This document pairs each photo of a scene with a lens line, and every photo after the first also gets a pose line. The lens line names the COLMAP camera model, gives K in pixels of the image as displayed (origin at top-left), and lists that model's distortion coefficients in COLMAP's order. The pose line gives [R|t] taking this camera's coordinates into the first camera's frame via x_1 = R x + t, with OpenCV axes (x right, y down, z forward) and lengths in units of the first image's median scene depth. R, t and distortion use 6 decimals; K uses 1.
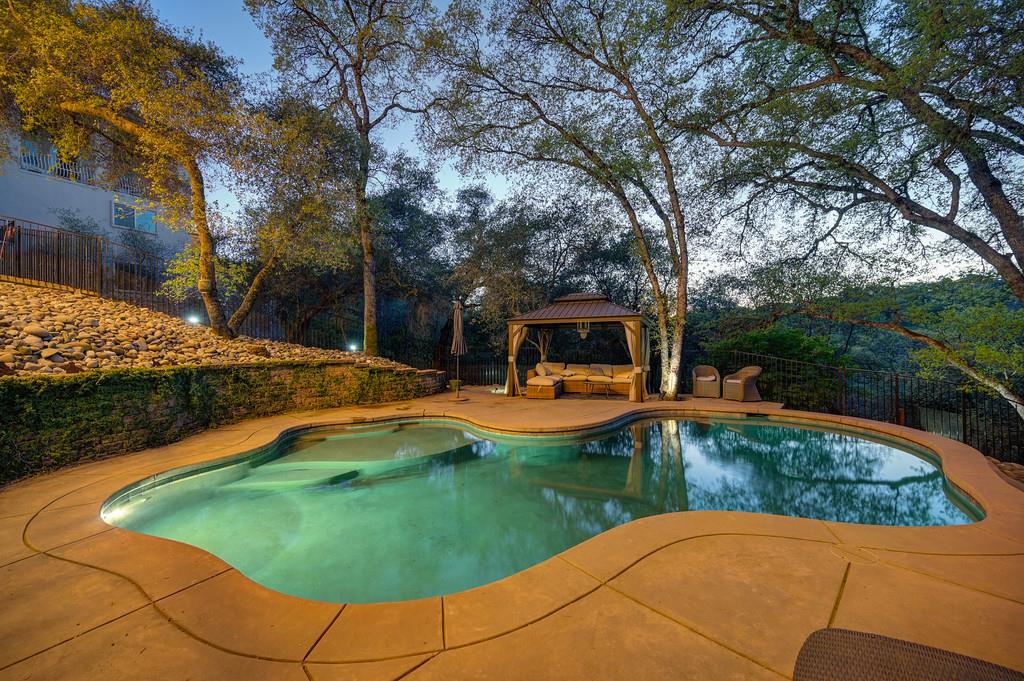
lens RADIAL K [[395.3, 0, 514.6], [0, 395.3, 345.5], [0, 0, 1]] dist [0.000612, 0.000368]
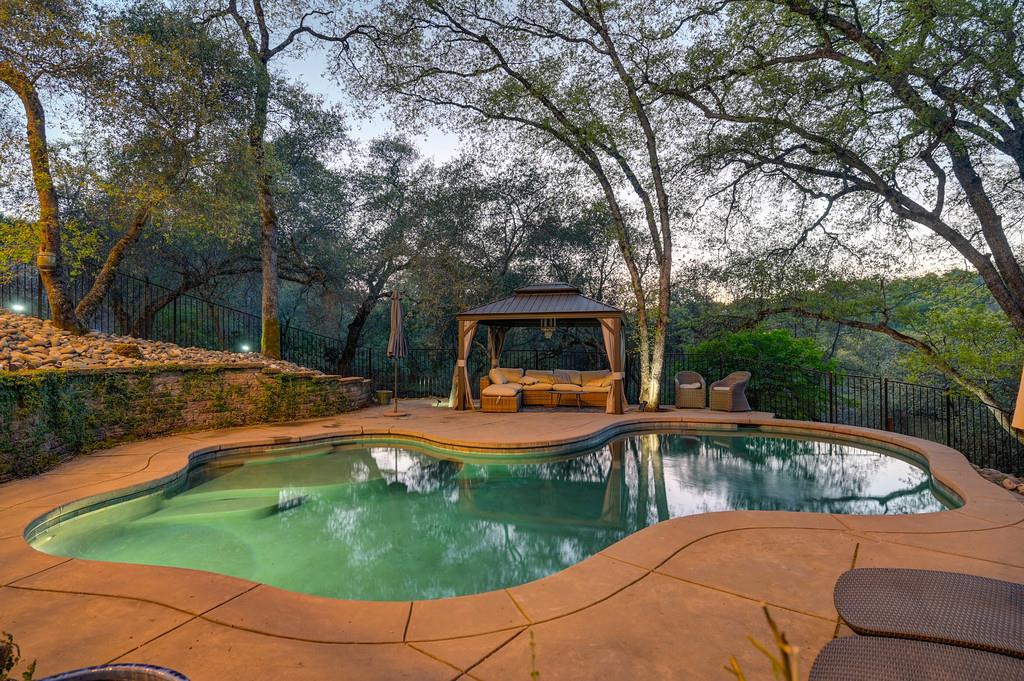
lens RADIAL K [[524.6, 0, 510.9], [0, 524.6, 345.8], [0, 0, 1]] dist [0.001429, -0.000730]
pose [[0.988184, 0.005988, 0.153157, -0.076443], [-0.005430, 0.999977, -0.004061, 0.003003], [-0.153177, 0.003182, 0.988194, -0.067652]]
